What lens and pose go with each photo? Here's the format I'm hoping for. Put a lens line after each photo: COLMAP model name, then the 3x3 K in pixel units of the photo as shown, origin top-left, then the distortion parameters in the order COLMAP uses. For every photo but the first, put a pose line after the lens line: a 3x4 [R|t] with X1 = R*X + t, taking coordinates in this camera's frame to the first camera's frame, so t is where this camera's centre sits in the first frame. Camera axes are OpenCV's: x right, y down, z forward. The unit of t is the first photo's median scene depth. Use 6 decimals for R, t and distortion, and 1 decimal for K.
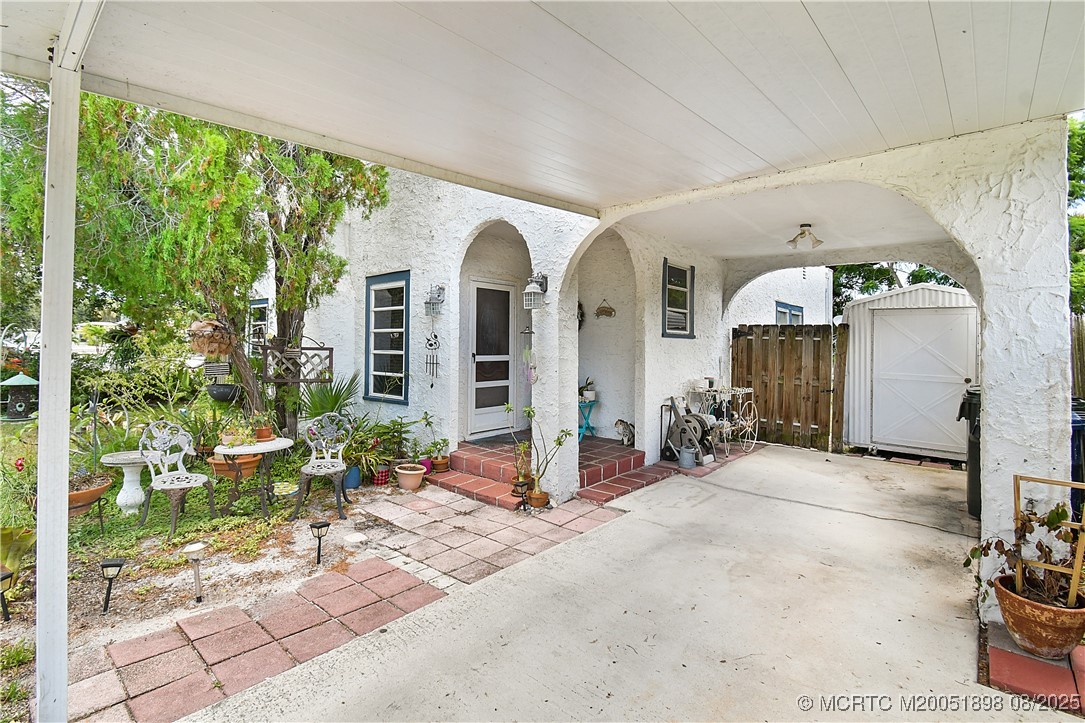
lens RADIAL K [[508.6, 0, 512.5], [0, 508.6, 328.4], [0, 0, 1]] dist [-0.012356, -0.000263]
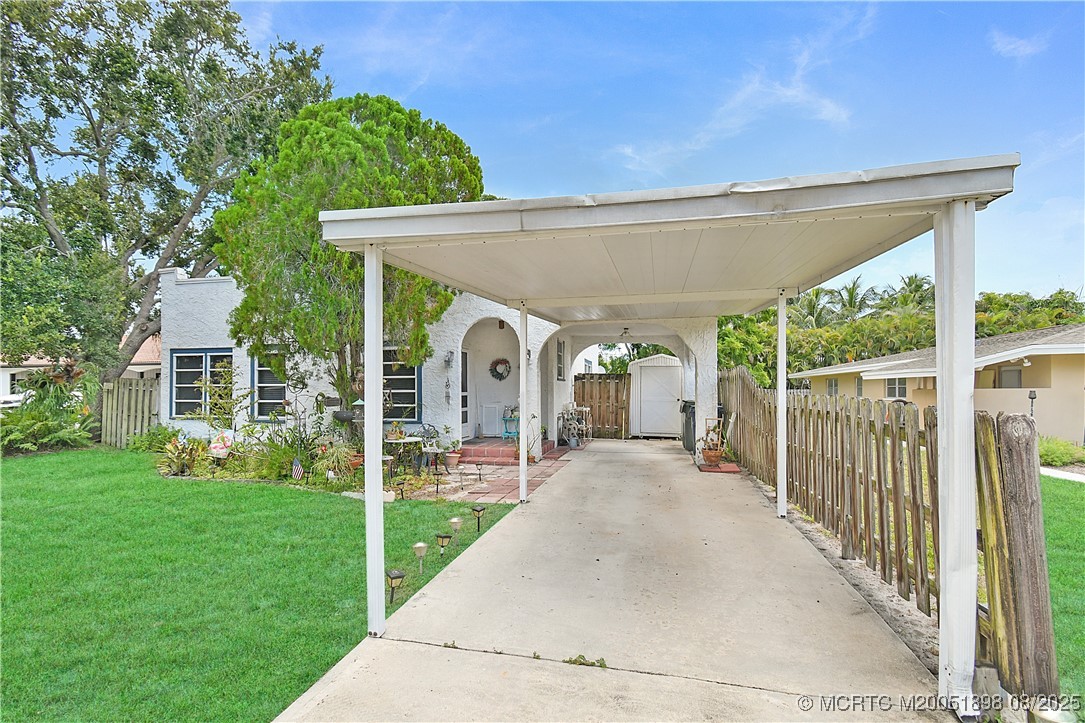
lens RADIAL K [[508.6, 0, 542.9], [0, 508.6, 365.2], [0, 0, 1]] dist [-0.012356, -0.000263]
pose [[0.860255, 0.010901, 0.509747, -0.679023], [-0.002612, 0.999853, -0.016974, -0.006194], [-0.509857, 0.013271, 0.860157, -0.560091]]
